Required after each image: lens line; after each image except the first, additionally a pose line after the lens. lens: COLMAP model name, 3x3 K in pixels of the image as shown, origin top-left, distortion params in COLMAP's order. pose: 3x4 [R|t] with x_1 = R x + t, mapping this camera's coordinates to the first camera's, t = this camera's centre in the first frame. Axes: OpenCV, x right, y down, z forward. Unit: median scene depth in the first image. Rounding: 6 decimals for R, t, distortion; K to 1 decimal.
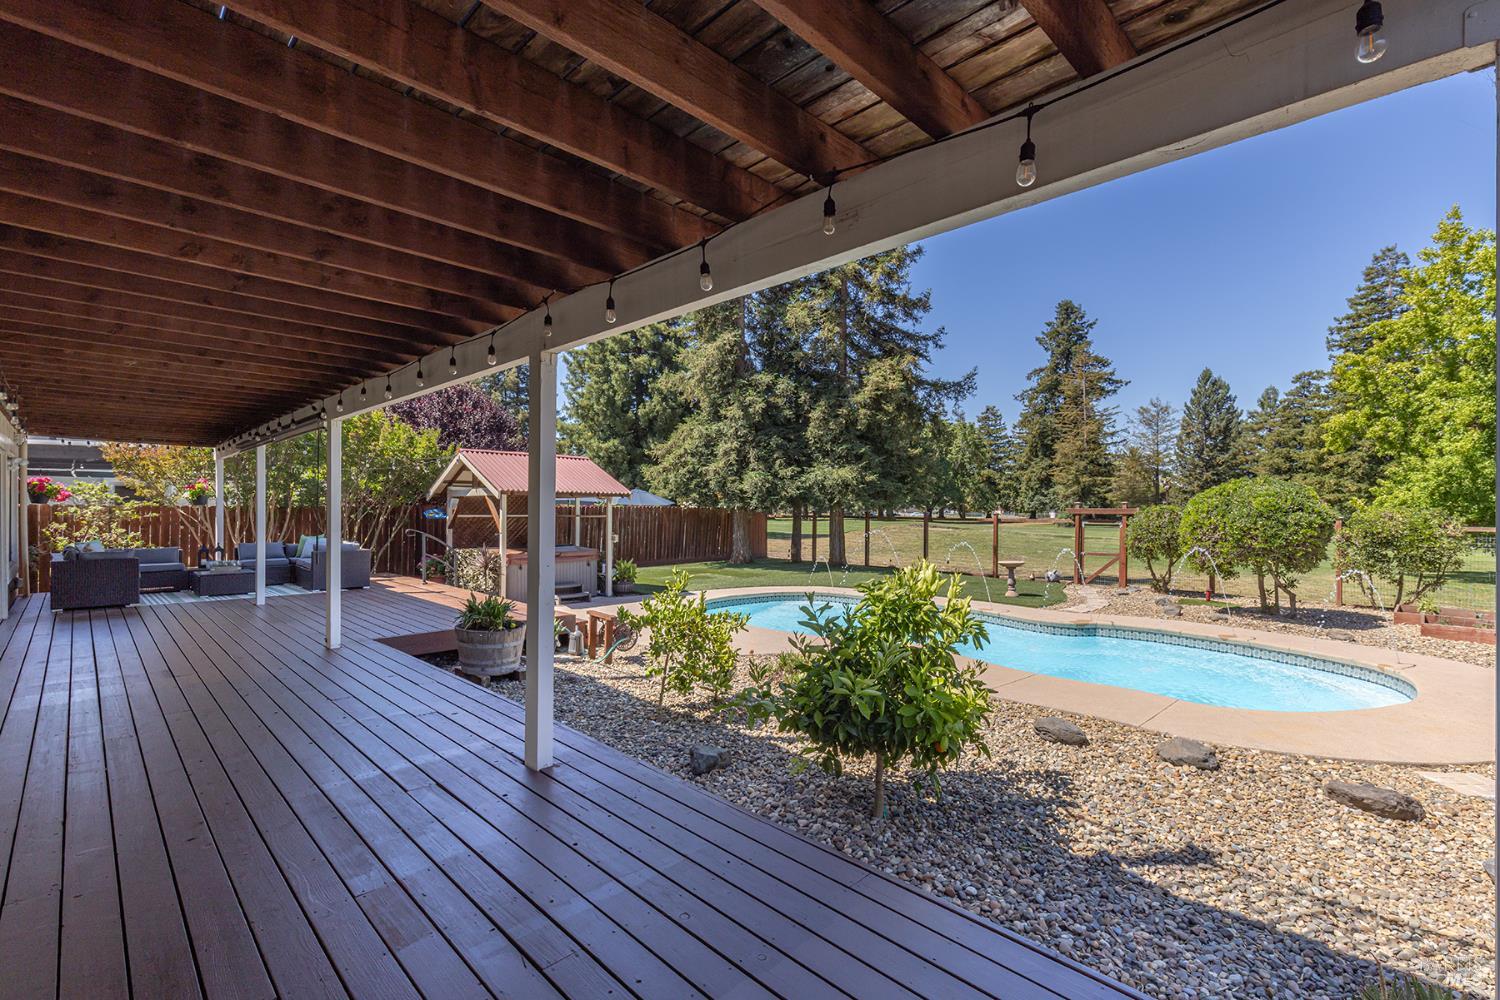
lens RADIAL K [[668.1, 0, 757.6], [0, 668.1, 506.3], [0, 0, 1]] dist [0.002677, 0.000358]
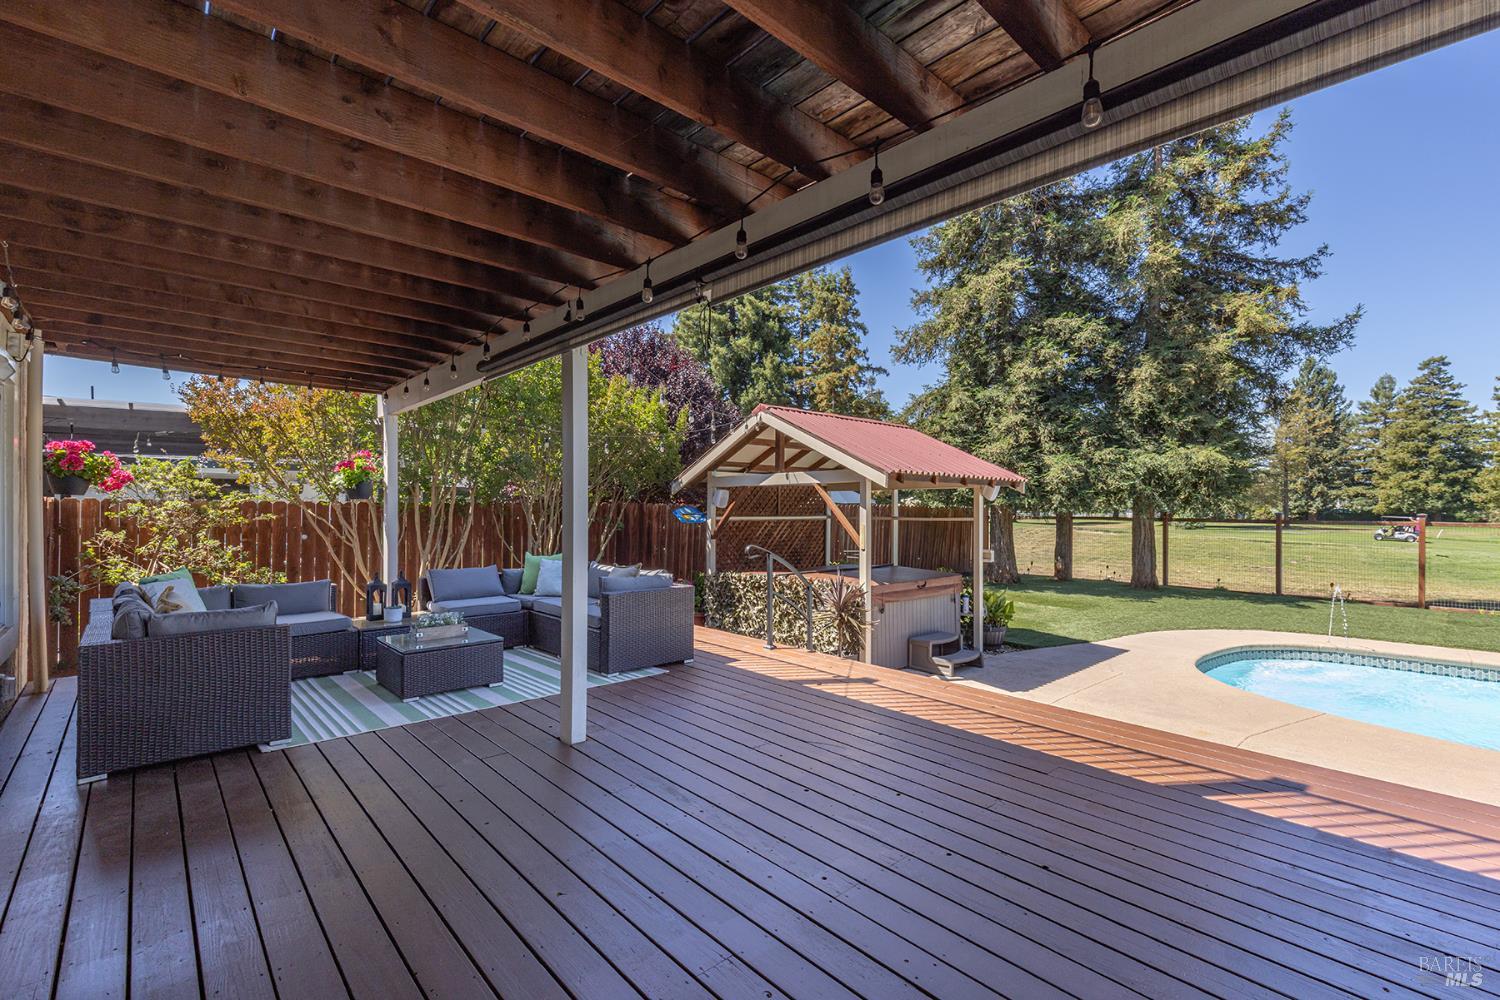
lens RADIAL K [[668.1, 0, 757.6], [0, 668.1, 506.3], [0, 0, 1]] dist [0.002677, 0.000358]
pose [[0.998795, -0.000553, -0.049077, -0.277454], [0.000535, 1.000000, -0.000377, 0.002521], [0.049077, 0.000351, 0.998795, 0.272521]]
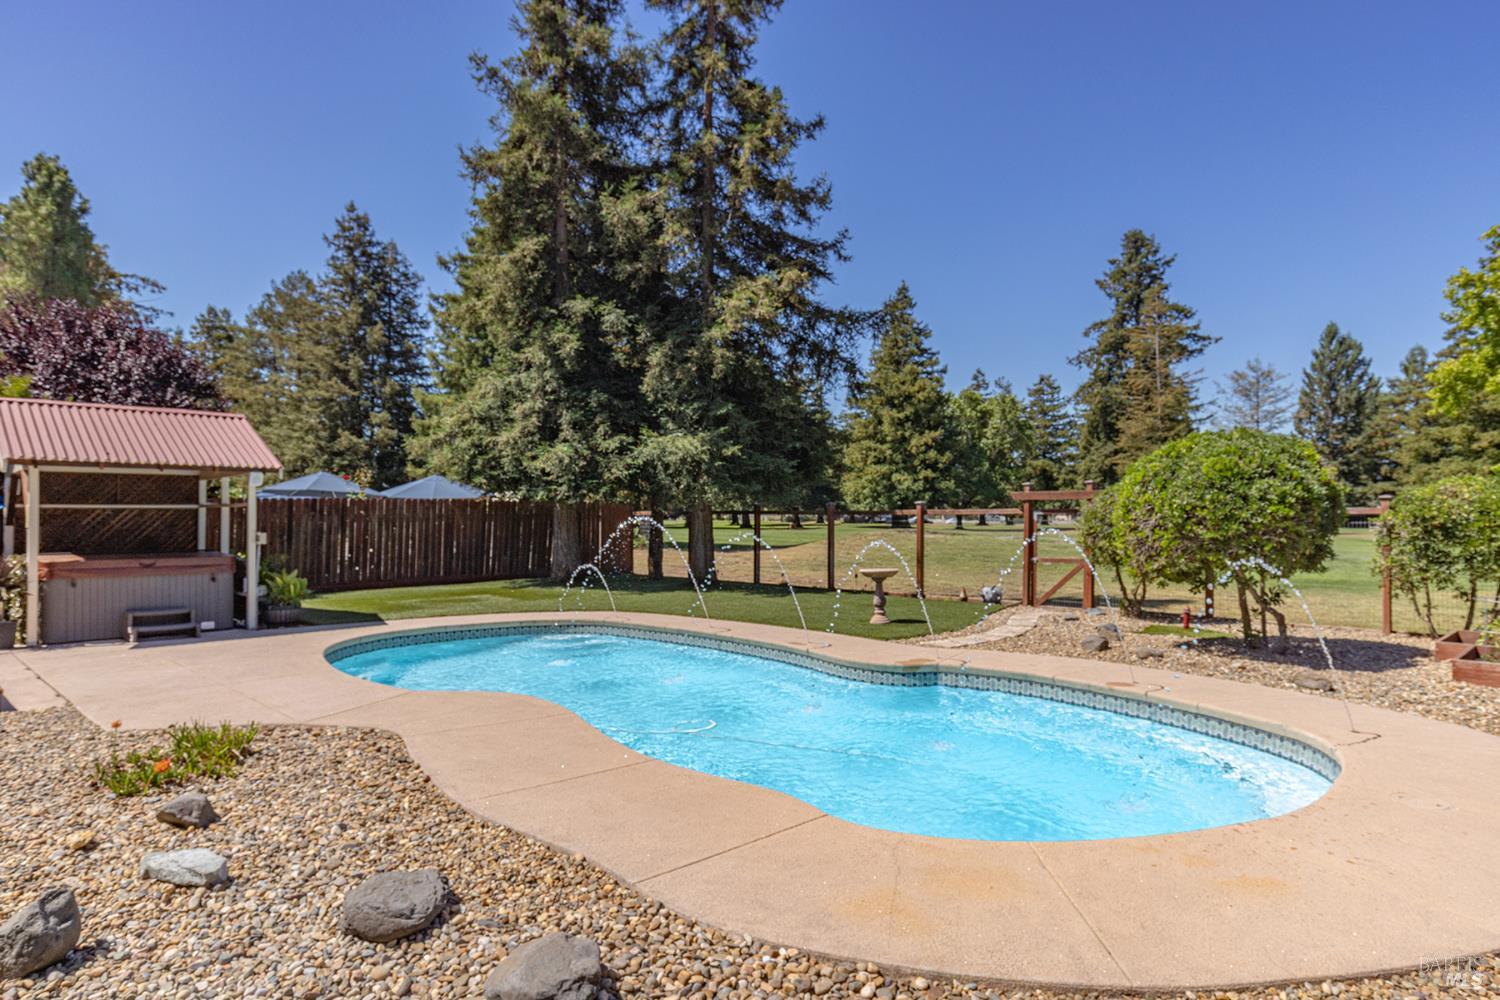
lens RADIAL K [[883.6, 0, 760.8], [0, 883.6, 500.7], [0, 0, 1]] dist [0.000339, 0.000985]
pose [[0.999967, -0.007604, 0.002841, 0.184801], [0.007646, 0.999862, -0.014742, 0.019867], [-0.002729, 0.014763, 0.999887, 0.106269]]
